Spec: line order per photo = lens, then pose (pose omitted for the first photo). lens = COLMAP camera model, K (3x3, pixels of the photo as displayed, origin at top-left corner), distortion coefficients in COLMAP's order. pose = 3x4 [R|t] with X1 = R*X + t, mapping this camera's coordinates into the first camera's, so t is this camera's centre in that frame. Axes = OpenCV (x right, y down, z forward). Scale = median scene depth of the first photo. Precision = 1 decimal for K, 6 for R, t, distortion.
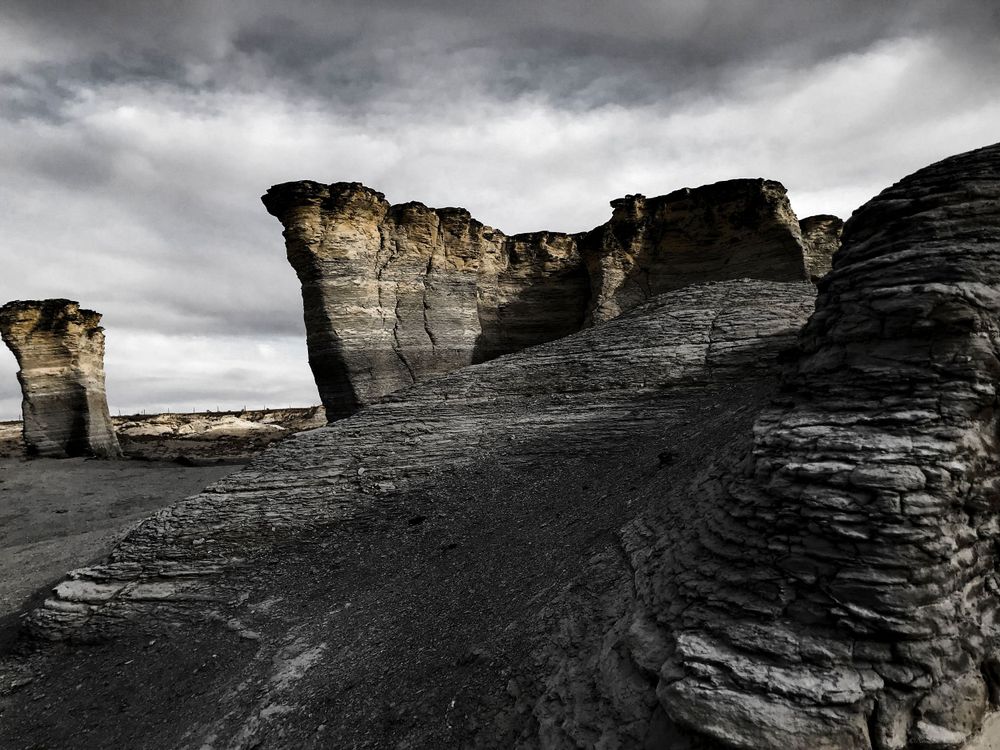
lens RADIAL K [[825.1, 0, 500.4], [0, 825.1, 376.0], [0, 0, 1]] dist [-0.004676, -0.004685]
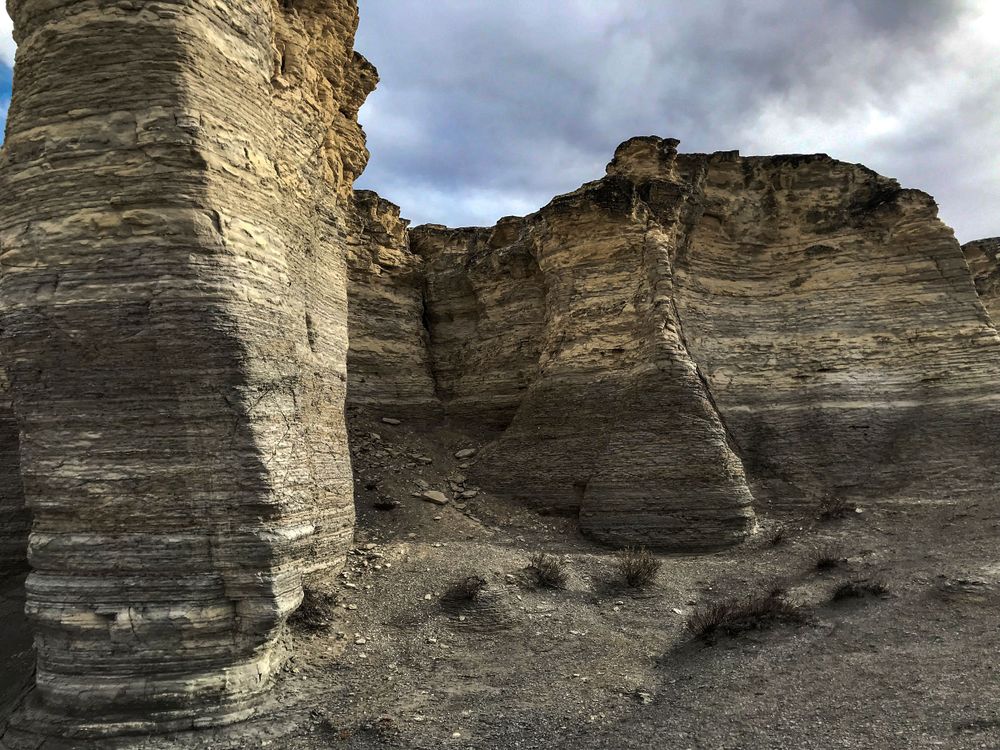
lens RADIAL K [[825.1, 0, 499.4], [0, 825.1, 373.6], [0, 0, 1]] dist [-0.004676, -0.004685]
pose [[0.779913, 0.129510, 0.612342, -0.247892], [-0.048230, 0.987884, -0.147508, 0.024439], [-0.624027, 0.085510, 0.776710, 0.659393]]
